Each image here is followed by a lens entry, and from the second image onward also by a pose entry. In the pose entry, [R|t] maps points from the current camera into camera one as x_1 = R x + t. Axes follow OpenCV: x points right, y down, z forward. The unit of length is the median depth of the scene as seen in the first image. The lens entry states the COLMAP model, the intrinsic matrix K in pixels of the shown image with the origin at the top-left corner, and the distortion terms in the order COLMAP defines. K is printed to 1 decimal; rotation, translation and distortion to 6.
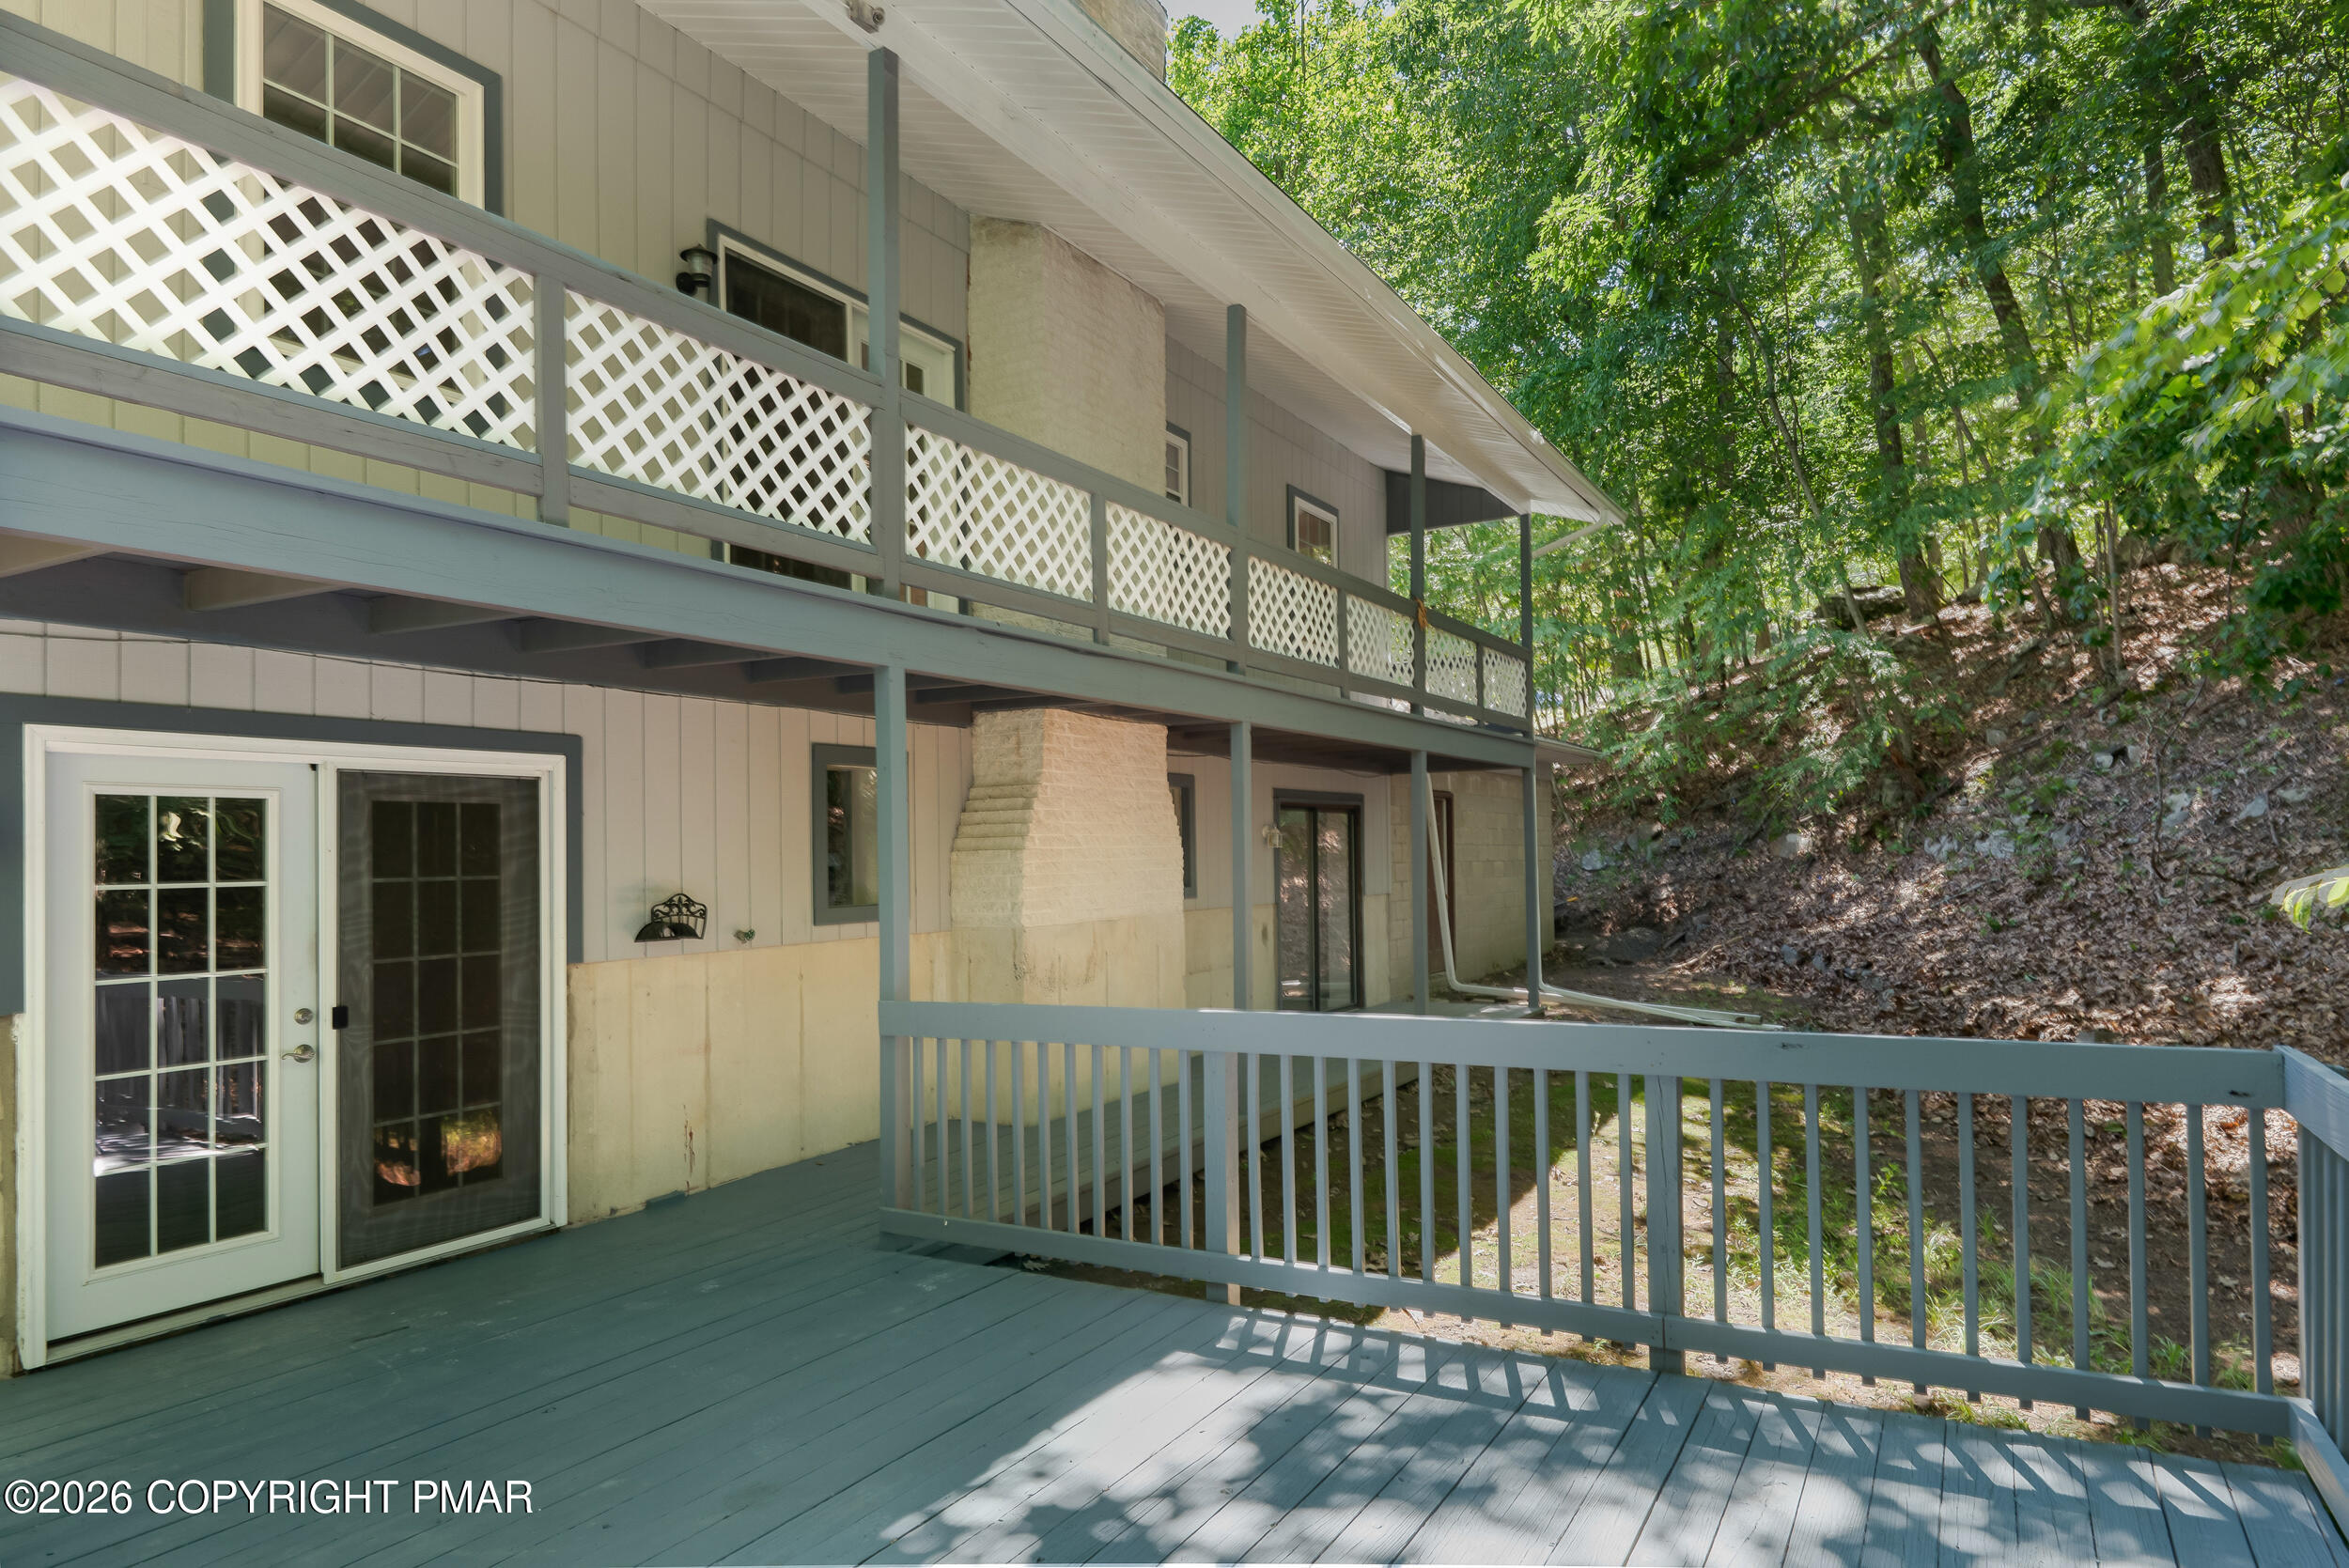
lens RADIAL K [[1354.2, 0, 1176.9], [0, 1354.2, 829.5], [0, 0, 1]] dist [-0.021791, -0.000038]
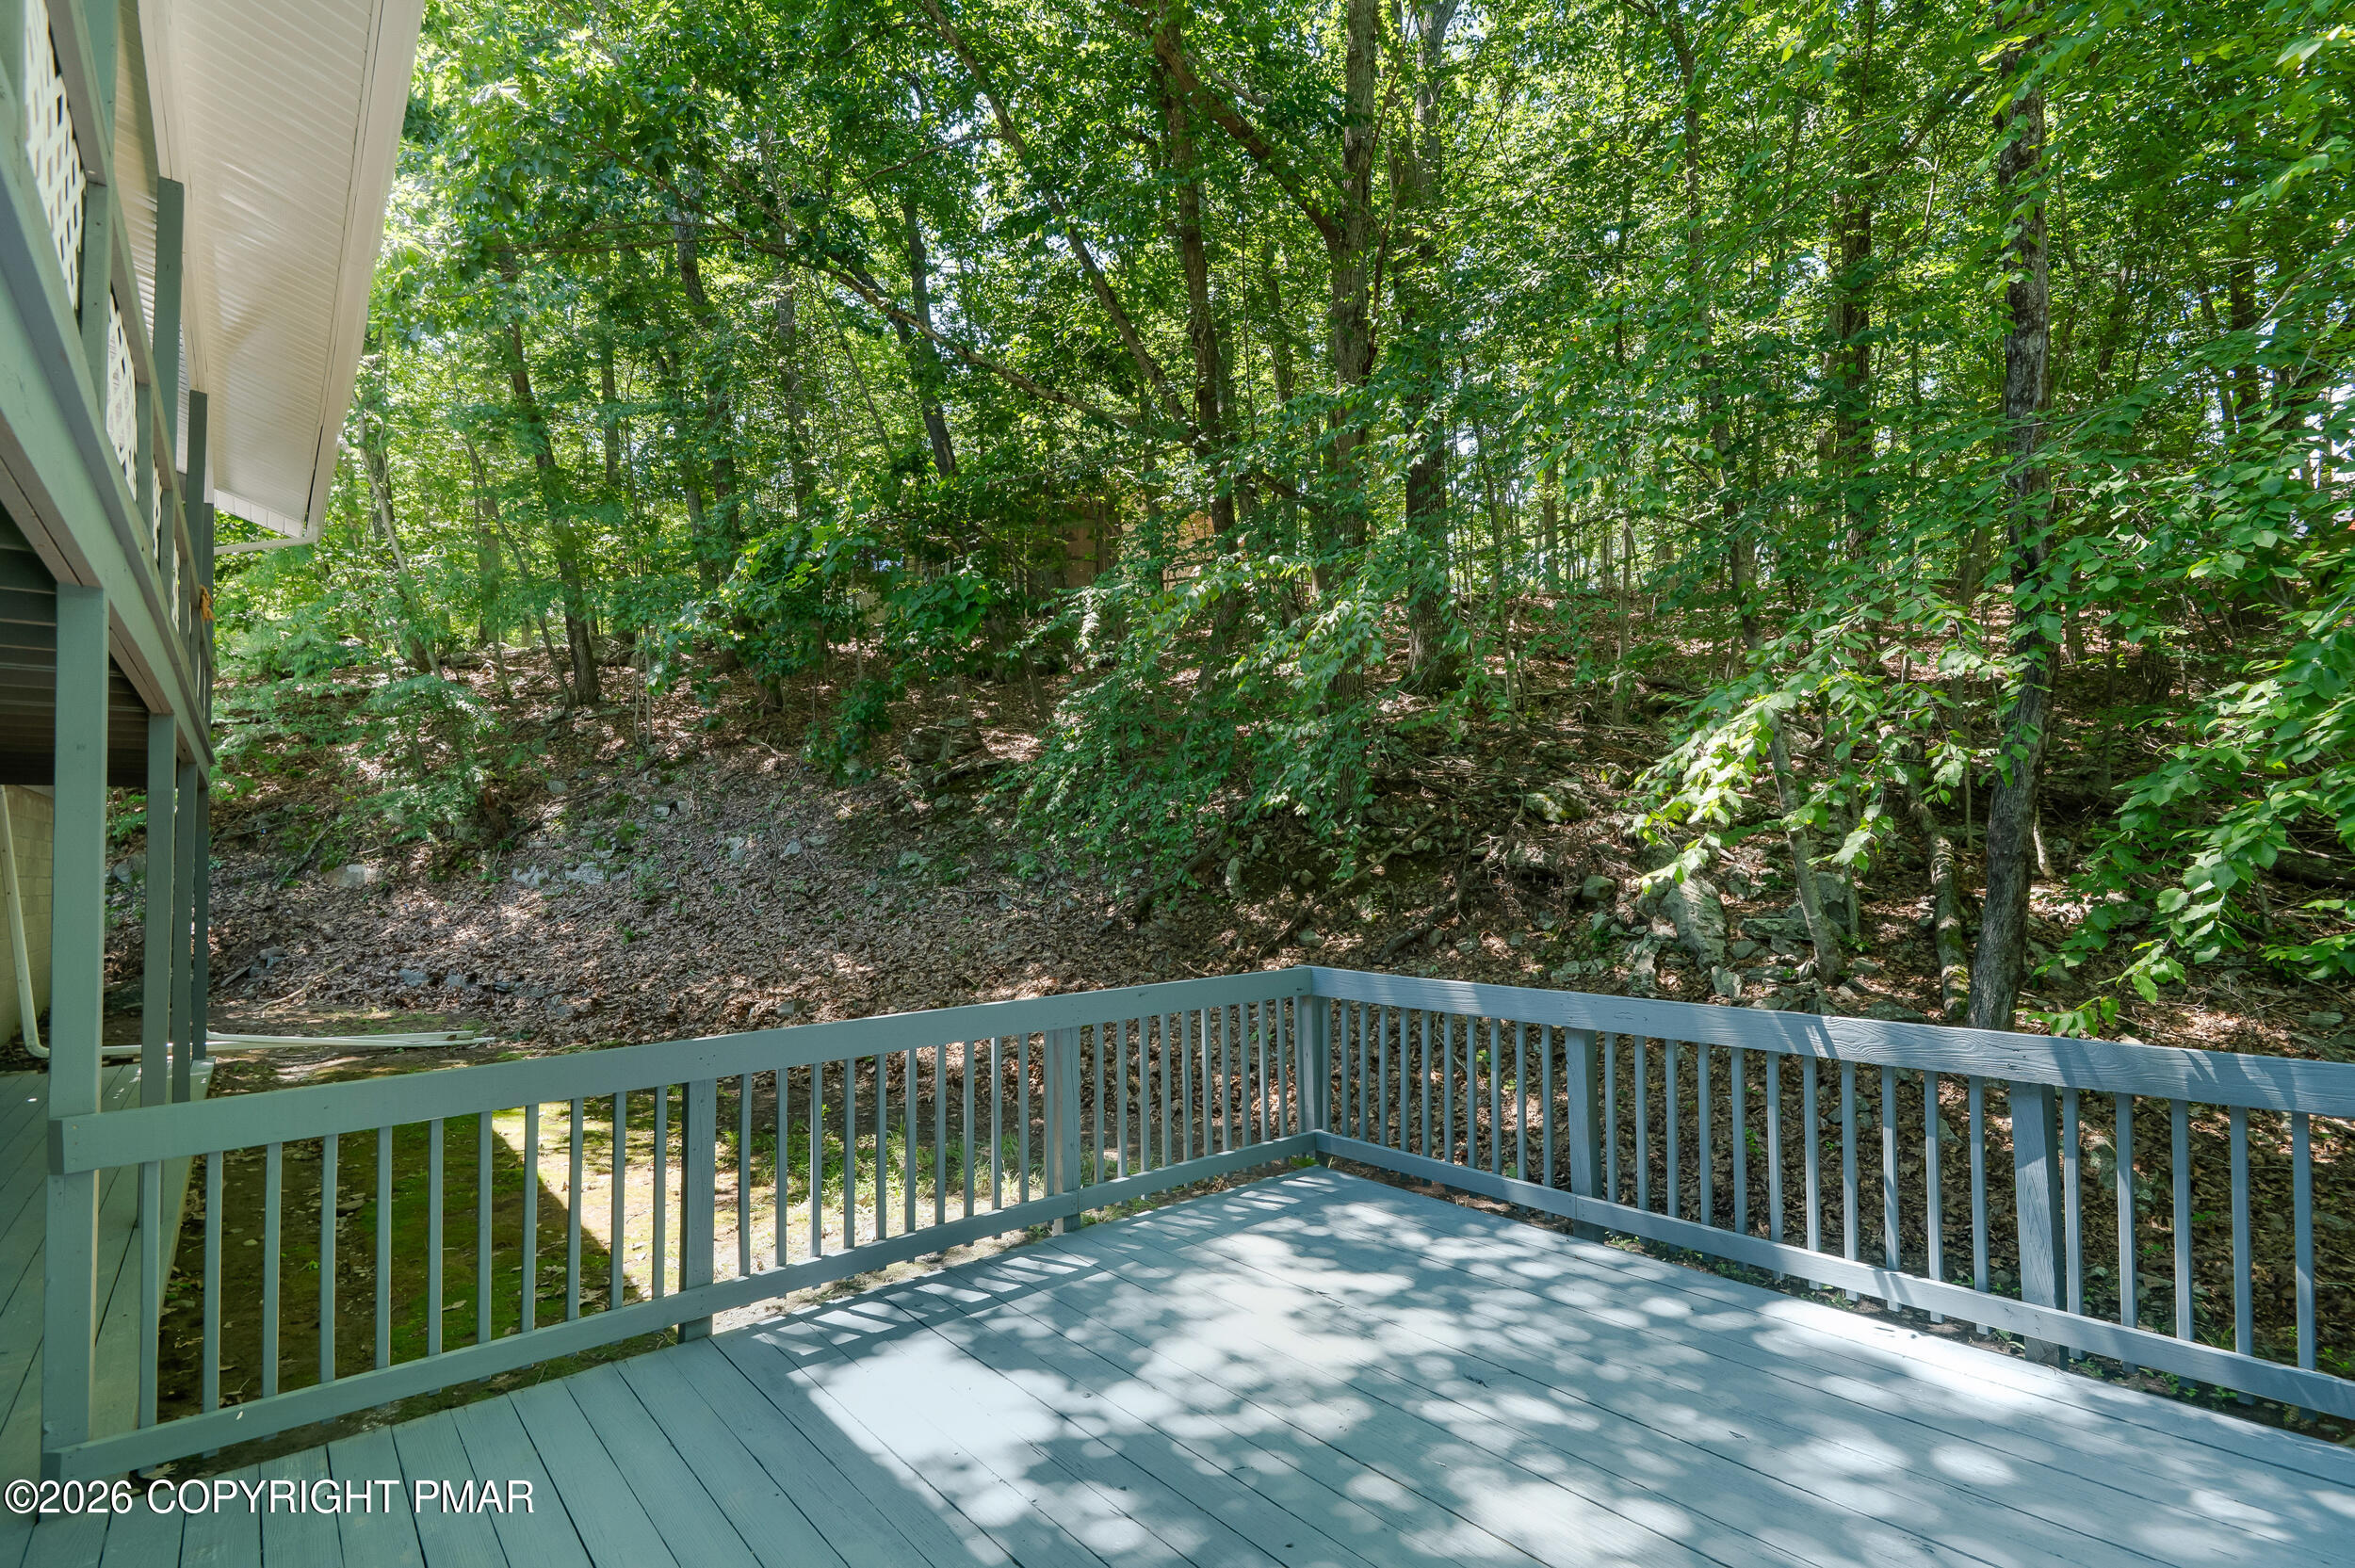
lens RADIAL K [[1136.5, 0, 1179.2], [0, 1136.5, 831.6], [0, 0, 1]] dist [0.003125, 0.000404]
pose [[0.344252, 0.028122, 0.938456, -0.711594], [-0.004468, 0.999589, -0.028315, -0.001534], [-0.938867, 0.005554, 0.344236, 0.415348]]
